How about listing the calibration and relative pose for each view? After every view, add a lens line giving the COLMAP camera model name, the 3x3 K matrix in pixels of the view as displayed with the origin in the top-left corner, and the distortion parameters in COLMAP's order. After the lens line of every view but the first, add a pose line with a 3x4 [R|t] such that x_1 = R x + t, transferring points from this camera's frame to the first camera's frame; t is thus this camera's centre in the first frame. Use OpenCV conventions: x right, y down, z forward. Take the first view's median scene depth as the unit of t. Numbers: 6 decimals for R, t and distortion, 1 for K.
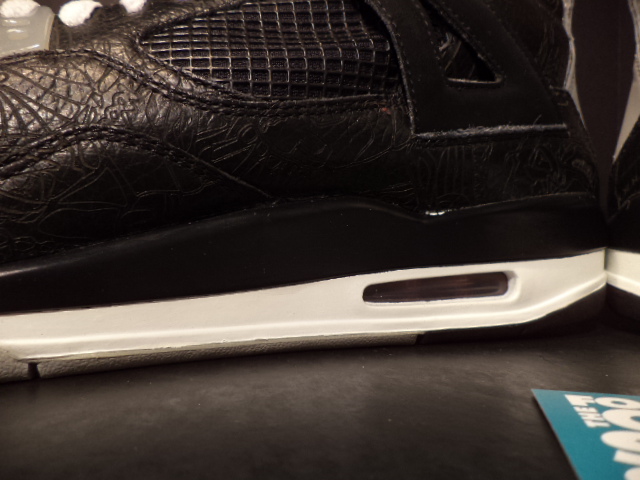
lens RADIAL K [[536.7, 0, 320.0], [0, 536.7, 240.0], [0, 0, 1]] dist [-0.010992, -0.015920]
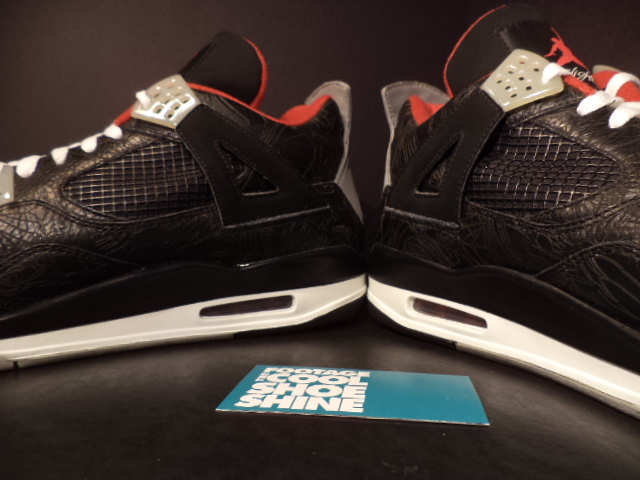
lens RADIAL K [[524.4, 0, 315.7], [0, 524.4, 241.9], [0, 0, 1]] dist [-0.015262, 0.003670]
pose [[0.995105, -0.015975, 0.097529, 0.363453], [0.009858, 0.997972, 0.062885, -0.295997], [-0.098335, -0.061616, 0.993244, -0.925490]]
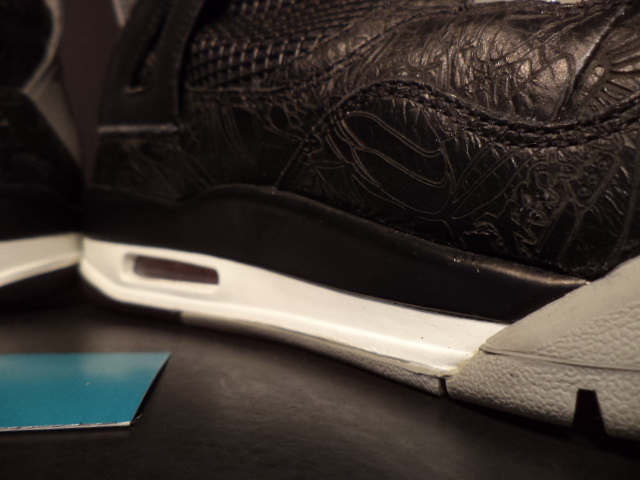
lens RADIAL K [[536.7, 0, 320.0], [0, 536.7, 240.0], [0, 0, 1]] dist [-0.010992, -0.015920]
pose [[0.906894, -0.014528, 0.421108, 0.829912], [0.003119, 0.999609, 0.027769, -0.002511], [-0.421347, -0.023870, 0.906585, -0.386712]]
